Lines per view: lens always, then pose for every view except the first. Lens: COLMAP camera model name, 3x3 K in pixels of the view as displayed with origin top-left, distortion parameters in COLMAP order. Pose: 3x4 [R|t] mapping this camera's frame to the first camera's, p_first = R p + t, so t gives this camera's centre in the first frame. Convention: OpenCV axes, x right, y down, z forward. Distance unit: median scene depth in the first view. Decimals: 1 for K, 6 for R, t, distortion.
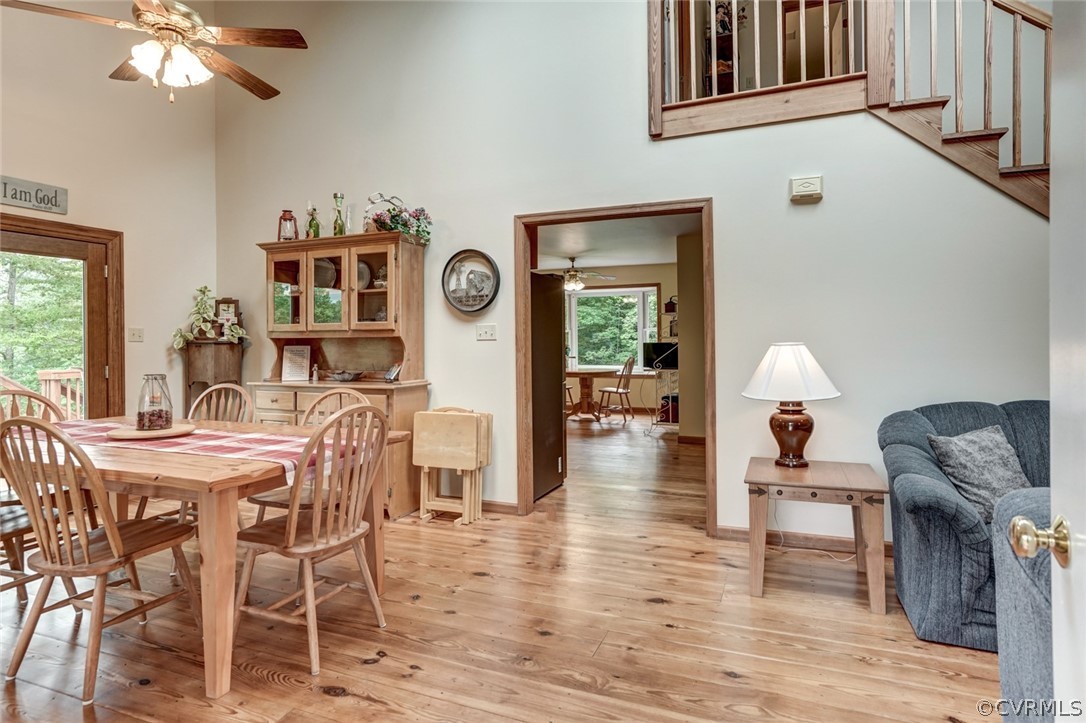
lens RADIAL K [[595.2, 0, 558.4], [0, 595.2, 338.3], [0, 0, 1]] dist [-0.000311, 0.000874]
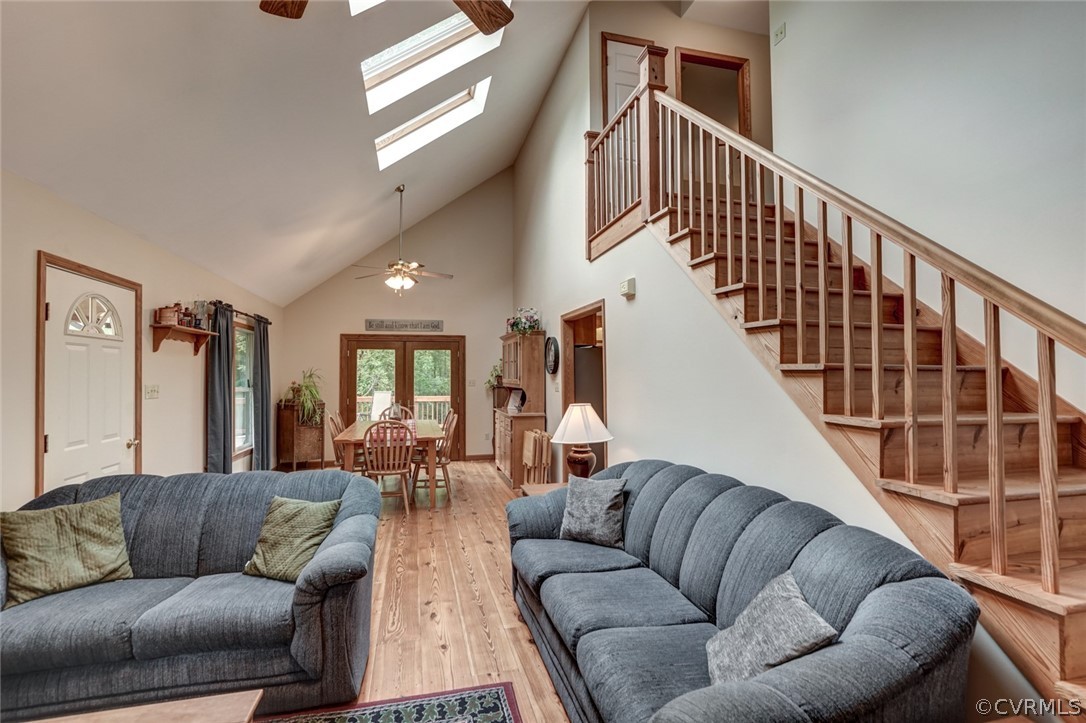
lens RADIAL K [[505.3, 0, 548.0], [0, 505.3, 358.4], [0, 0, 1]] dist [-0.047882, 0.026182]
pose [[0.607214, -0.018620, -0.794320, 0.954058], [0.000213, 0.999729, -0.023272, -0.053890], [0.794538, 0.013961, 0.607054, 0.127738]]
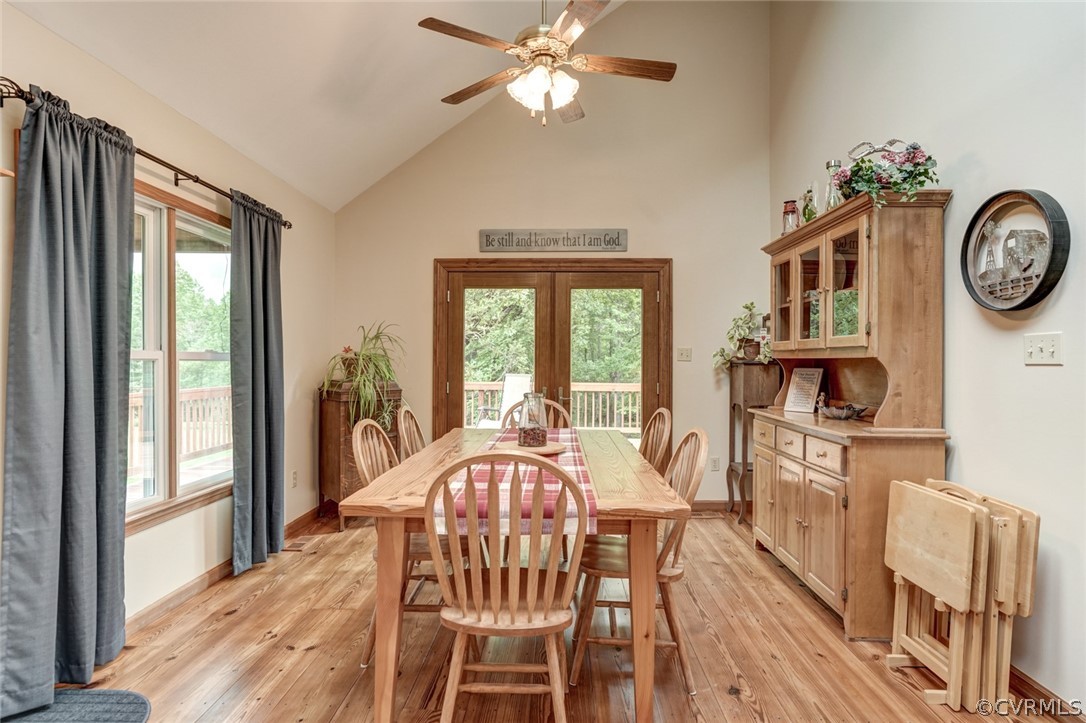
lens RADIAL K [[592.3, 0, 534.3], [0, 592.3, 358.5], [0, 0, 1]] dist [-0.027188, 0.025311]
pose [[0.343081, 0.006909, -0.939280, 0.192066], [-0.004727, 0.999973, 0.005629, -0.003269], [0.939294, 0.002508, 0.343105, 0.420782]]
